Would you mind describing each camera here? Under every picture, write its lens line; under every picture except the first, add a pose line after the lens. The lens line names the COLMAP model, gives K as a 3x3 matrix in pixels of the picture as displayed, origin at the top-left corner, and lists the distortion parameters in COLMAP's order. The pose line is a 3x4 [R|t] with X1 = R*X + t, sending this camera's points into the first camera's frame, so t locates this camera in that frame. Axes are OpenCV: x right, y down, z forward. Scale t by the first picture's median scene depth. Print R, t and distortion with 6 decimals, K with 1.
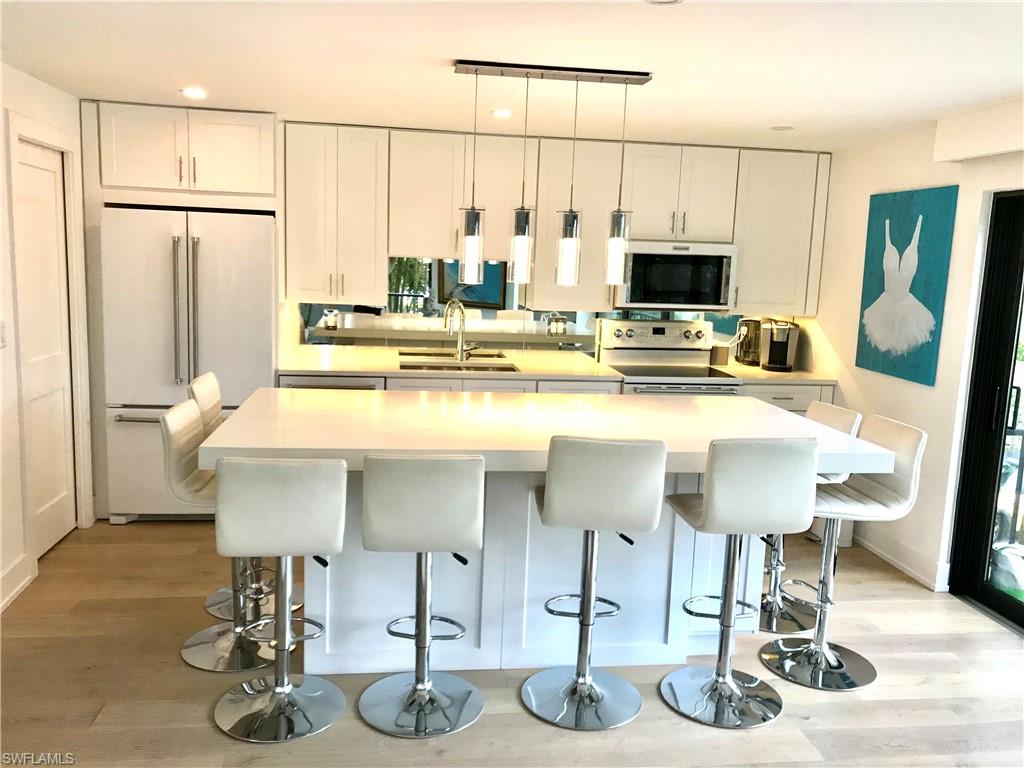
lens RADIAL K [[850.4, 0, 506.2], [0, 850.4, 385.1], [0, 0, 1]] dist [0.008641, -0.006489]
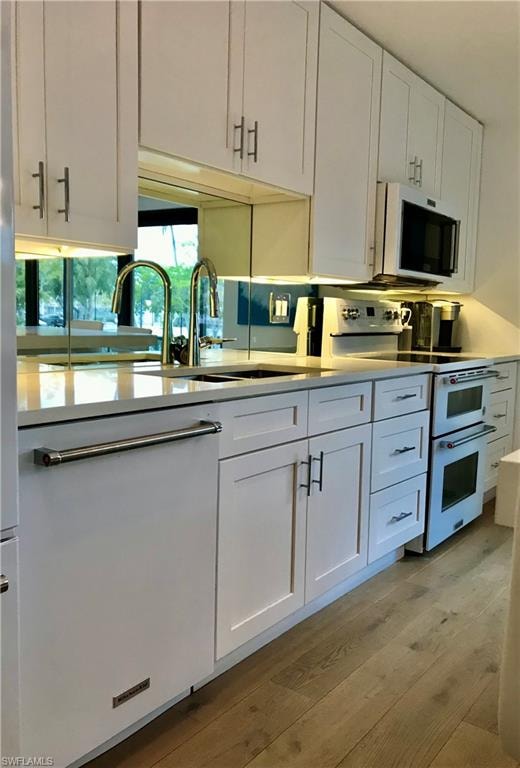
lens RADIAL K [[647.6, 0, 290.4], [0, 647.6, 387.1], [0, 0, 1]] dist [0.011959, -0.017938]
pose [[0.683797, -0.097344, 0.723150, -0.376404], [0.109883, 0.993497, 0.029832, -0.022500], [-0.721351, 0.059062, 0.690047, 0.742610]]
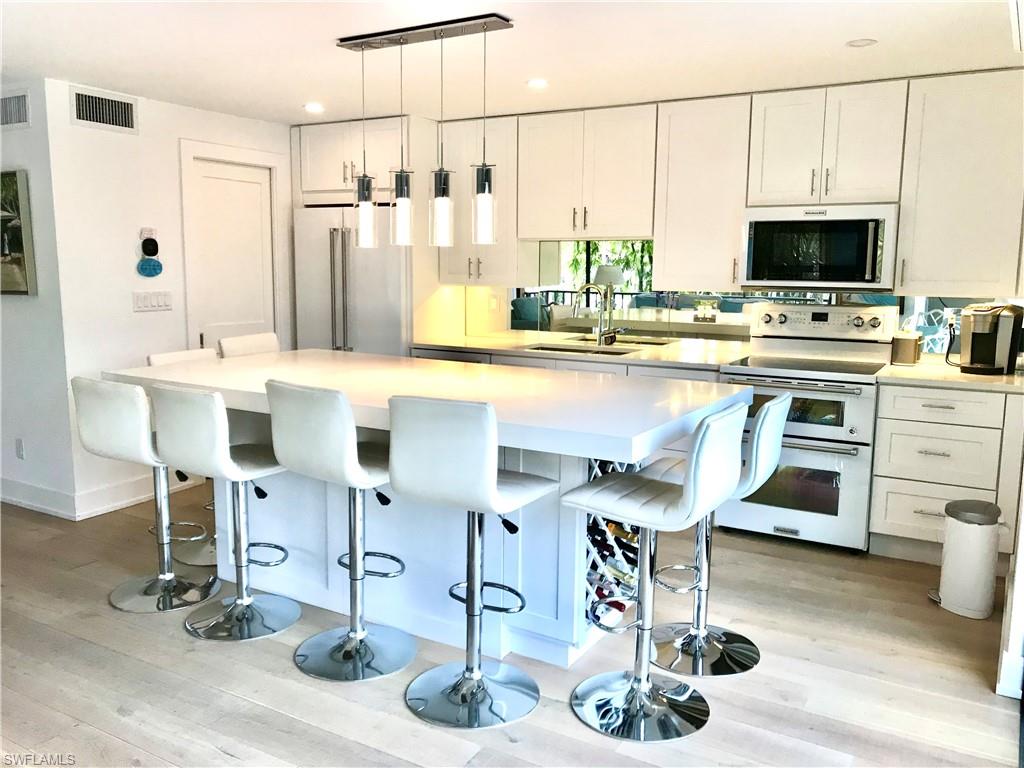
lens RADIAL K [[850.4, 0, 517.7], [0, 850.4, 385.7], [0, 0, 1]] dist [0.008641, -0.006489]
pose [[0.780131, 0.060393, -0.622695, 0.545561], [-0.072527, 0.997349, 0.005865, 0.022144], [0.621398, 0.040587, 0.782443, 0.208163]]
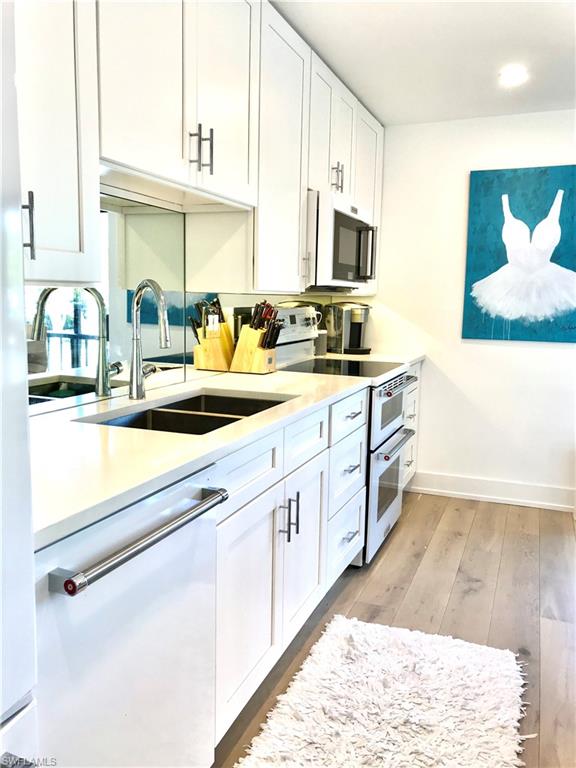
lens RADIAL K [[637.8, 0, 292.5], [0, 637.8, 382.5], [0, 0, 1]] dist [0.008641, -0.006489]
pose [[0.491185, -0.142548, 0.859312, -0.387334], [0.131761, 0.987326, 0.088470, -0.068167], [-0.861032, 0.069768, 0.503742, 0.828253]]
